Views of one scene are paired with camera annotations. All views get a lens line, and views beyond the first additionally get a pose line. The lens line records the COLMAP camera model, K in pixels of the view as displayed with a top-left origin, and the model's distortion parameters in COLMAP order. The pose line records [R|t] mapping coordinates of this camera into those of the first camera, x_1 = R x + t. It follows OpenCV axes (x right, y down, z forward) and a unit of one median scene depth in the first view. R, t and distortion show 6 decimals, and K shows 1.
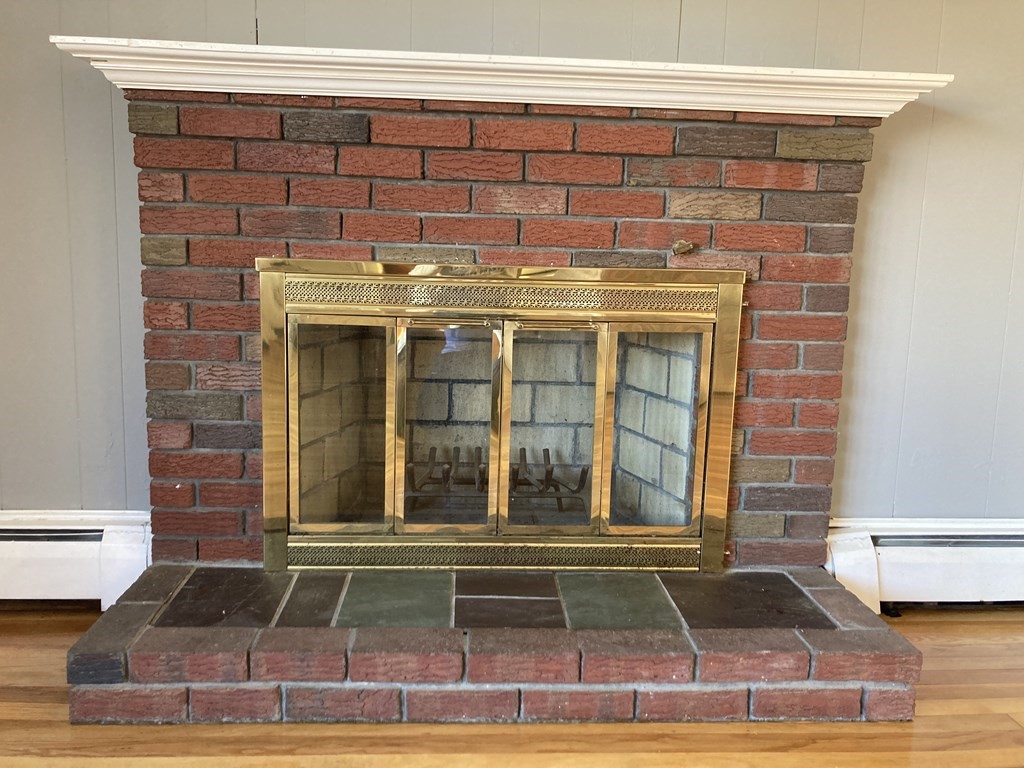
lens RADIAL K [[854.3, 0, 510.5], [0, 854.3, 384.5], [0, 0, 1]] dist [0.045047, -0.016742]
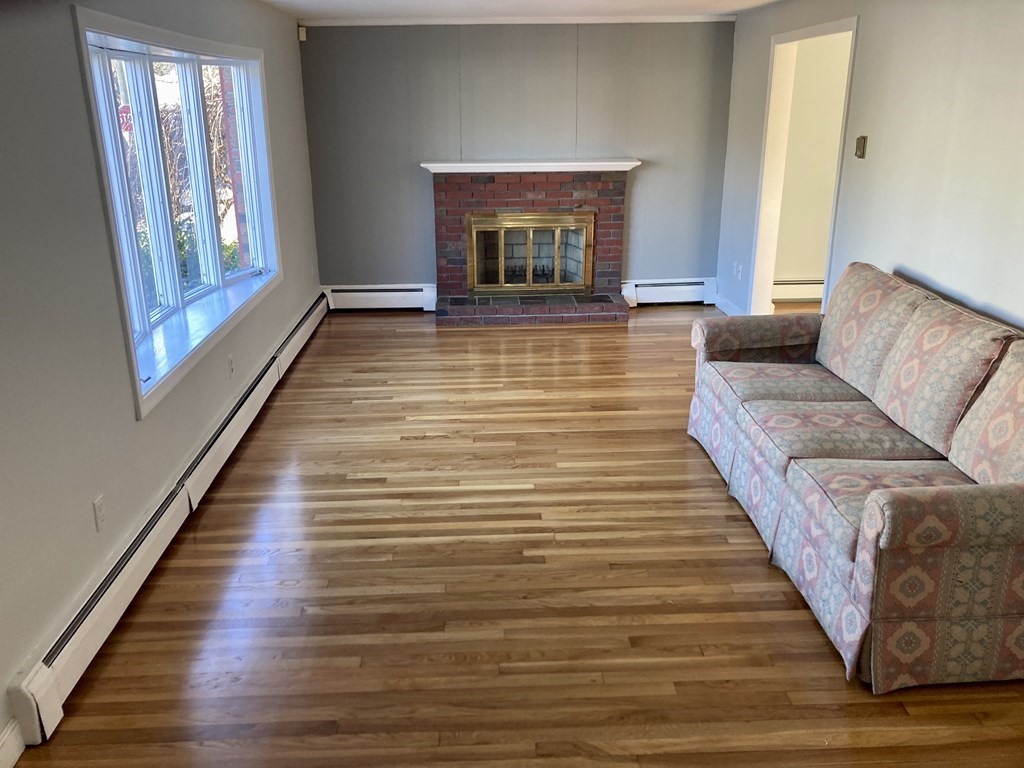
lens RADIAL K [[854.3, 0, 501.5], [0, 854.3, 394.1], [0, 0, 1]] dist [0.045047, -0.016742]
pose [[0.999039, -0.029332, -0.032581, -0.030039], [0.034578, 0.984081, 0.174327, -0.014608], [0.026949, -0.175286, 0.984149, -2.759685]]
